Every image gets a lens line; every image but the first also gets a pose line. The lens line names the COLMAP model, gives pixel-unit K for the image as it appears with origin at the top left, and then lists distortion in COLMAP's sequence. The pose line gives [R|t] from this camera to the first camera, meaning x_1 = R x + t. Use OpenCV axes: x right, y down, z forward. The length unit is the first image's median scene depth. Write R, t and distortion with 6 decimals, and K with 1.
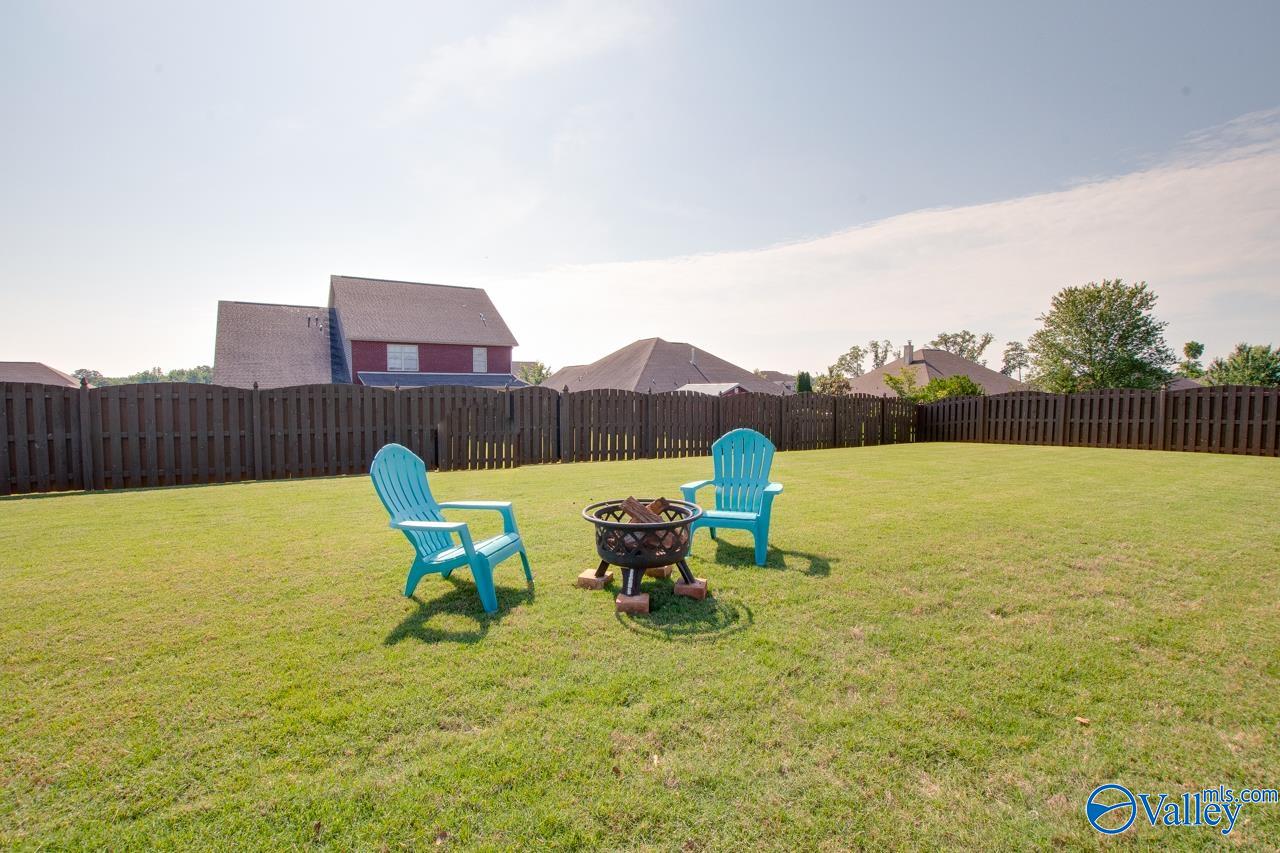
lens RADIAL K [[580.4, 0, 639.8], [0, 580.4, 425.9], [0, 0, 1]] dist [-0.036577, 0.007378]
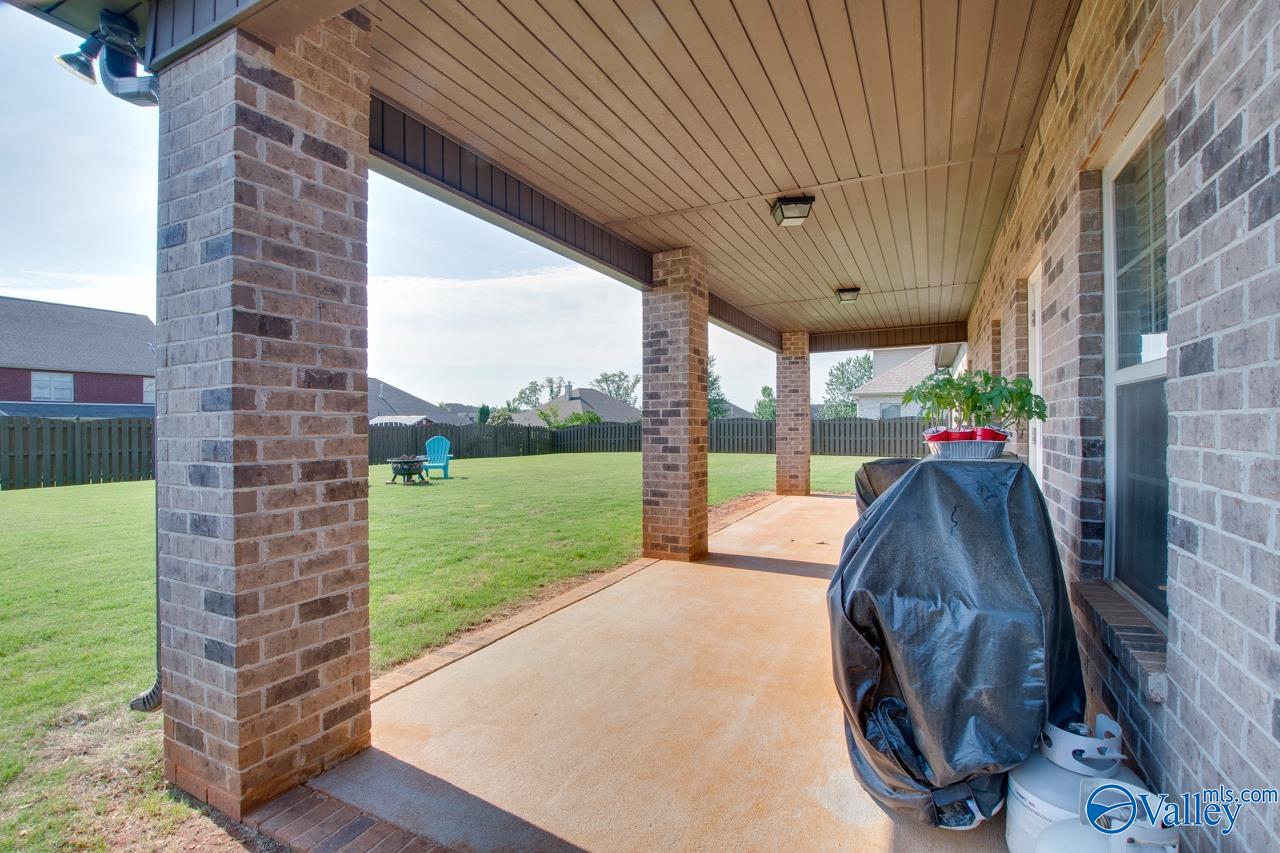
lens RADIAL K [[580.4, 0, 639.8], [0, 580.4, 425.9], [0, 0, 1]] dist [-0.036577, 0.007378]
pose [[0.863221, -0.004688, 0.504805, -0.049249], [0.031747, 0.998482, -0.045015, 0.014881], [-0.503827, 0.054884, 0.862059, -0.244238]]
